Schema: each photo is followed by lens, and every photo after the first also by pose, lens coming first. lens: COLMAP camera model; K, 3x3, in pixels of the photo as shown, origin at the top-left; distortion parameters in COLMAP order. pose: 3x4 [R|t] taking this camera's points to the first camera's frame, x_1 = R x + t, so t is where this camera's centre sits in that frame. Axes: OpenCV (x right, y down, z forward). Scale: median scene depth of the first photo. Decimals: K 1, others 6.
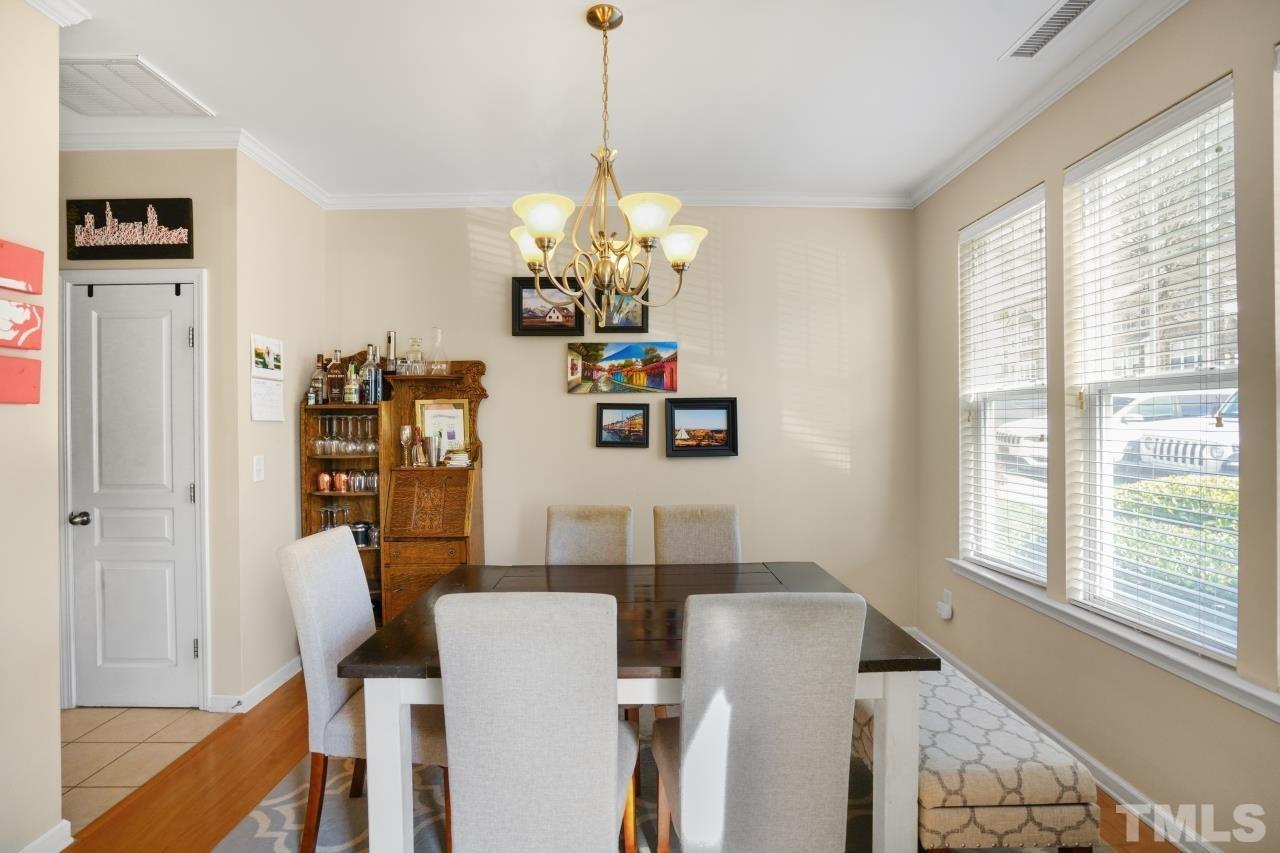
lens RADIAL K [[598.8, 0, 640.0], [0, 598.8, 426.5], [0, 0, 1]] dist [-0.059094, 0.023204]
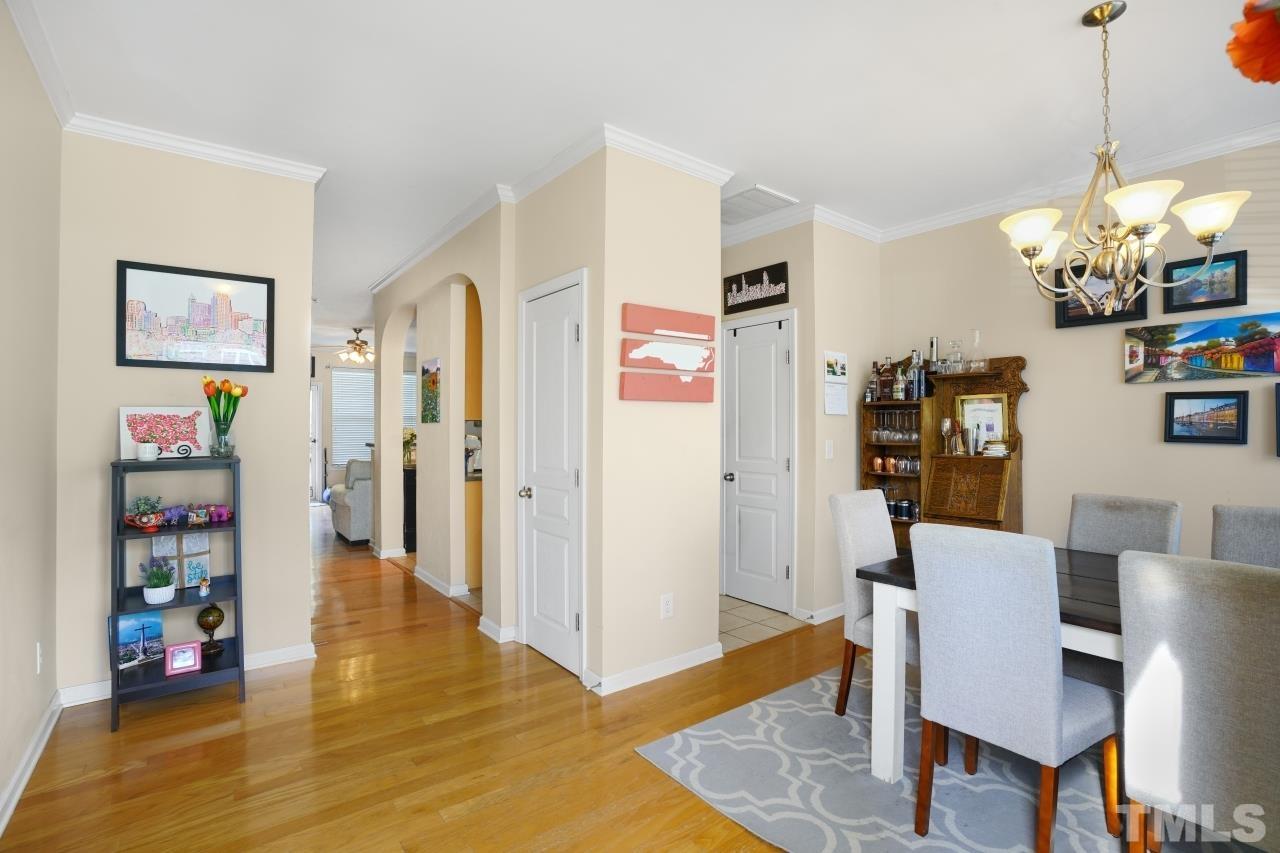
lens RADIAL K [[598.8, 0, 640.0], [0, 598.8, 426.5], [0, 0, 1]] dist [-0.059094, 0.023204]
pose [[0.606878, 0.003175, -0.794789, 0.156237], [-0.008683, 0.999959, -0.002636, 0.022946], [0.794747, 0.008501, 0.606881, -0.160927]]
